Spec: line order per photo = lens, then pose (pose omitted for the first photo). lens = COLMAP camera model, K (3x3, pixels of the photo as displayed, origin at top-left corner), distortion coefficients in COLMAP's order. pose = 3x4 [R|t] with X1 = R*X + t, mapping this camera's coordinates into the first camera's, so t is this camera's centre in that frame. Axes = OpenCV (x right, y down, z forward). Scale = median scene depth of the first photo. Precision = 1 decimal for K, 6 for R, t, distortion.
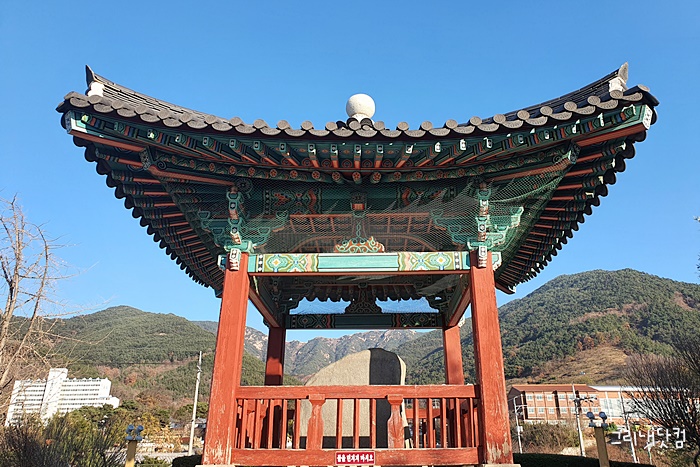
lens RADIAL K [[530.9, 0, 350.3], [0, 530.9, 219.4], [0, 0, 1]] dist [0.028278, 0.005187]
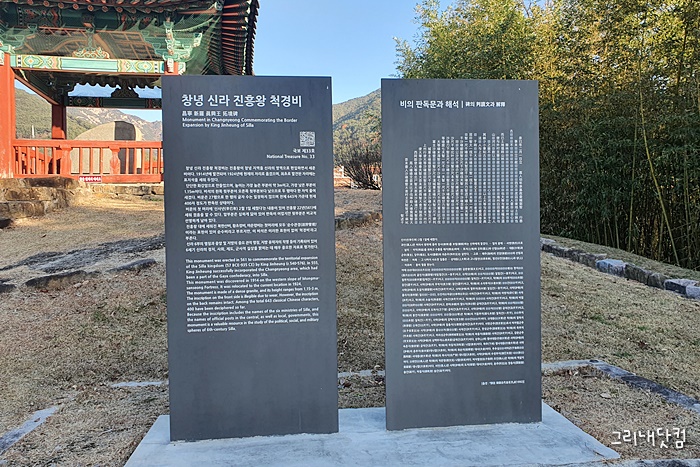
lens RADIAL K [[530.9, 0, 345.5], [0, 530.9, 233.0], [0, 0, 1]] dist [0.028278, 0.005187]
pose [[0.971182, -0.027148, 0.236787, 0.352064], [-0.073396, 0.911145, 0.405497, -0.159997], [-0.226756, -0.411191, 0.882895, -0.755058]]
